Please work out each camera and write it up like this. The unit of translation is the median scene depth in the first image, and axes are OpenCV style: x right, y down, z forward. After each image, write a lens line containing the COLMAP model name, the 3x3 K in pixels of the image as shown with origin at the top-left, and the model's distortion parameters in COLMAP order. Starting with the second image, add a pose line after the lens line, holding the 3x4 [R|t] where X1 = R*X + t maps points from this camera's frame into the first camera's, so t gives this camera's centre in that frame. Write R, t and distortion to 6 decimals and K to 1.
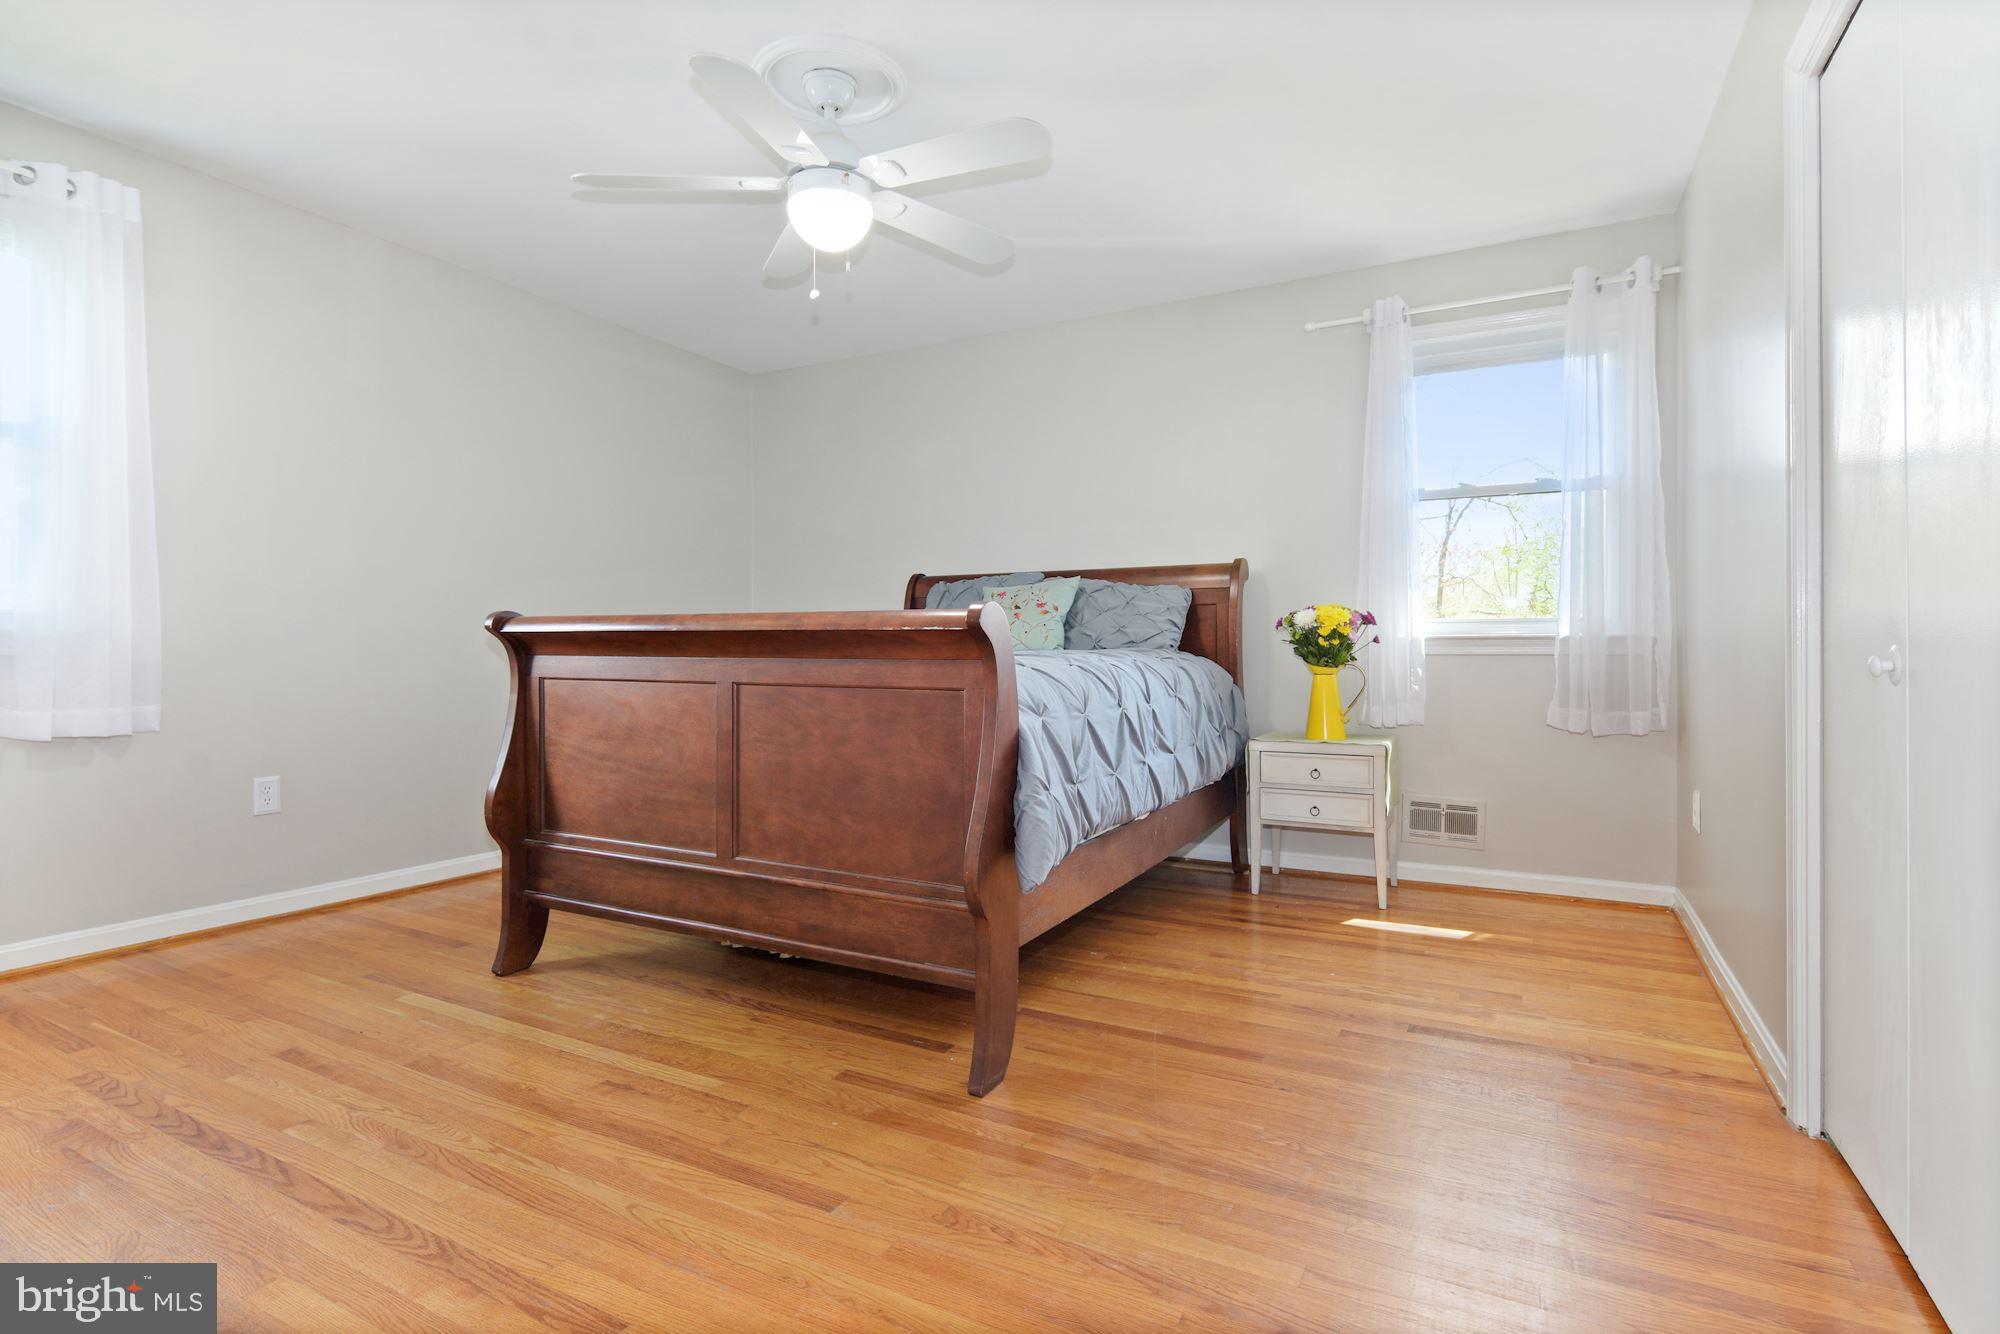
lens RADIAL K [[984.7, 0, 1005.0], [0, 984.7, 628.7], [0, 0, 1]] dist [0.002243, -0.011353]
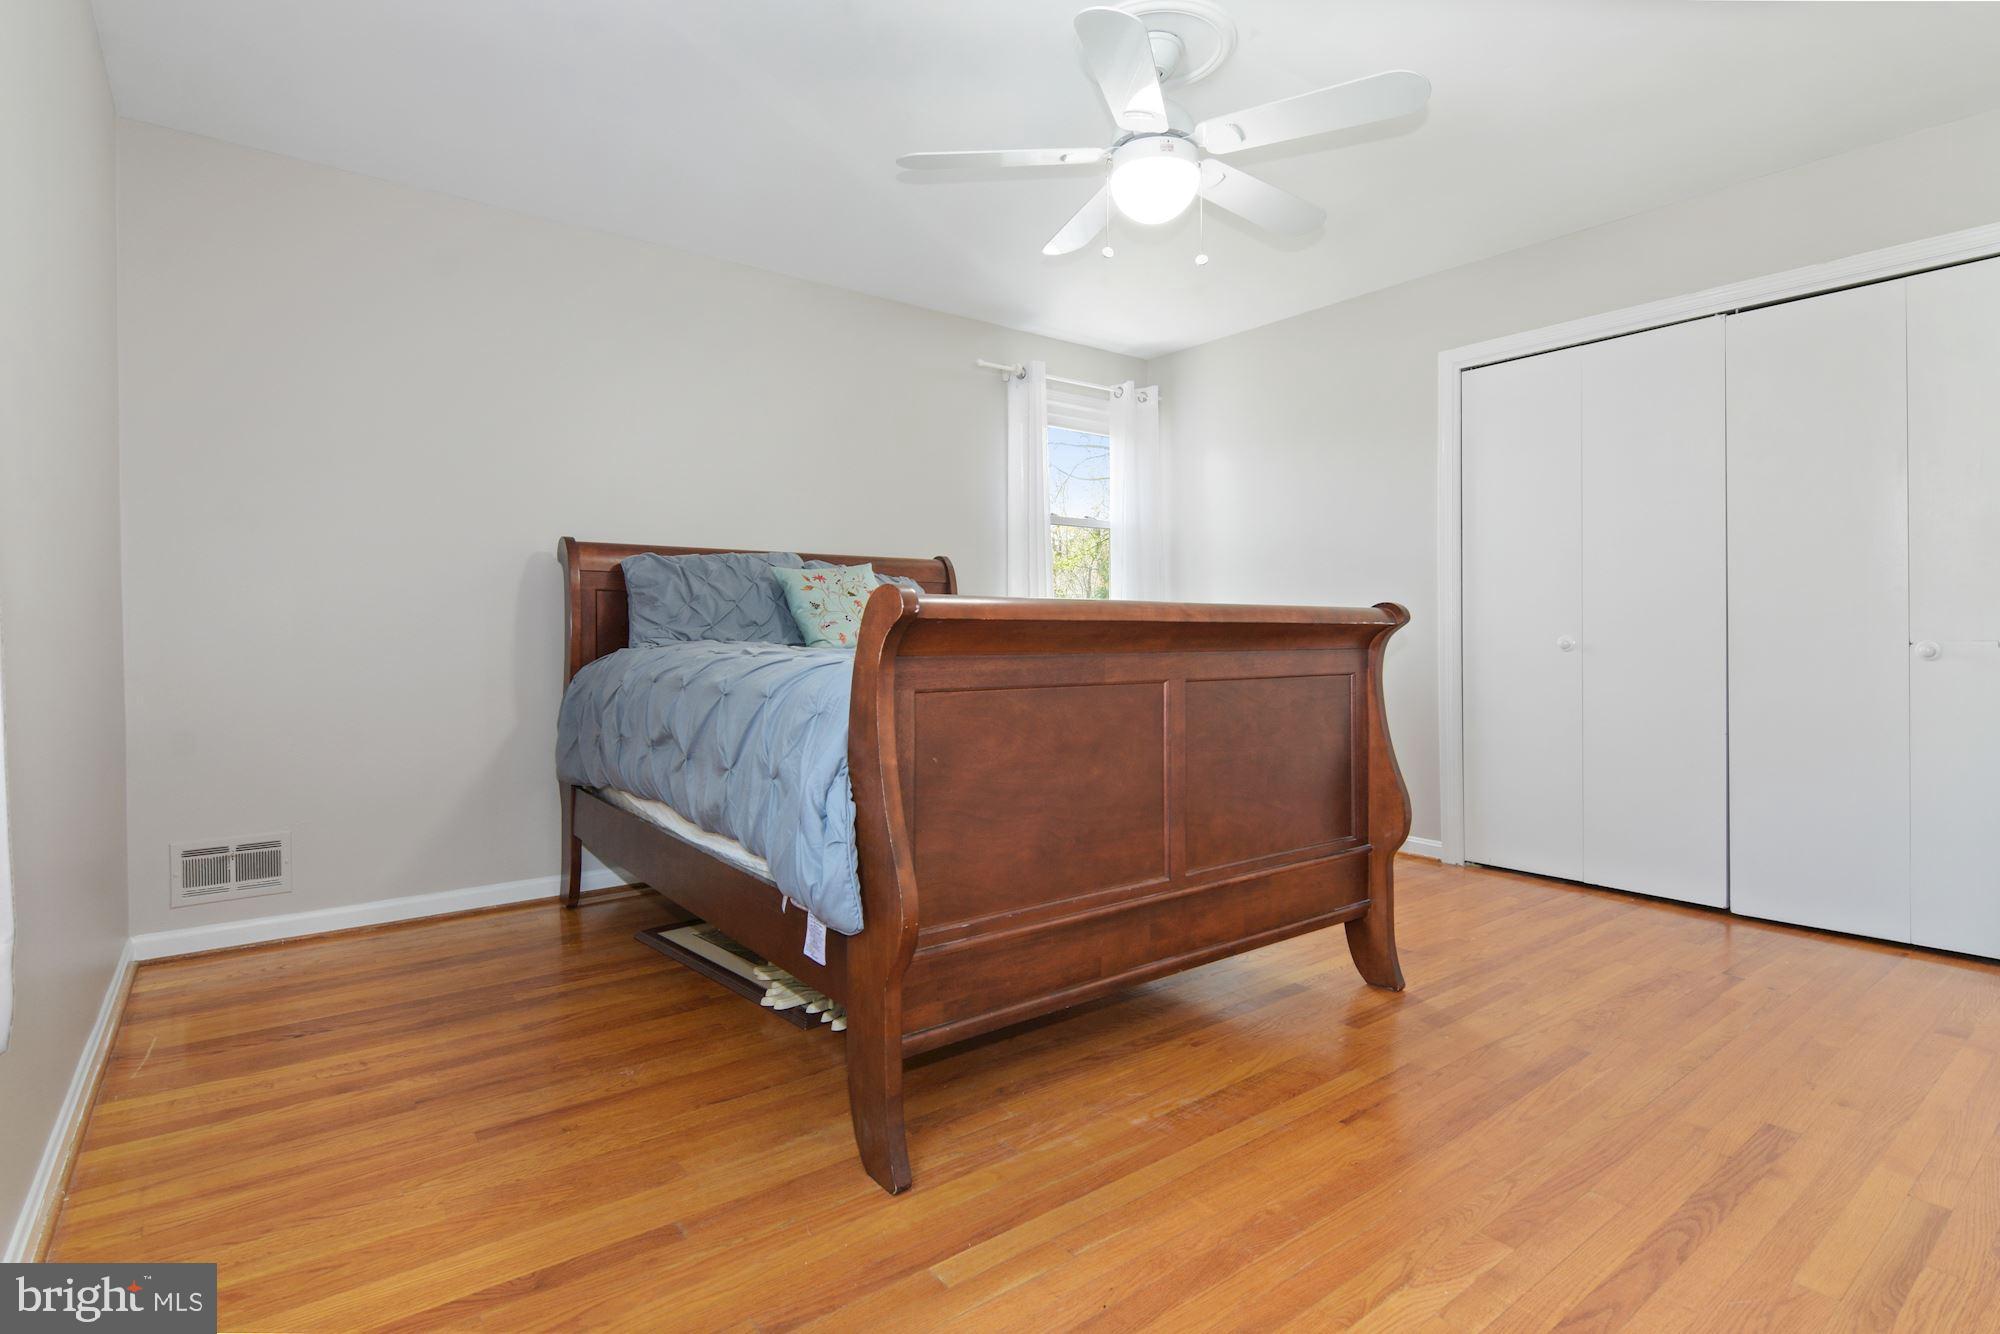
lens RADIAL K [[1034.4, 0, 1002.5], [0, 1034.4, 622.2], [0, 0, 1]] dist [0.047277, 0.000949]
pose [[0.384280, 0.015508, 0.923086, -1.199024], [-0.006816, 0.999879, -0.013960, 0.015522], [-0.923191, -0.000927, 0.384340, 0.773691]]
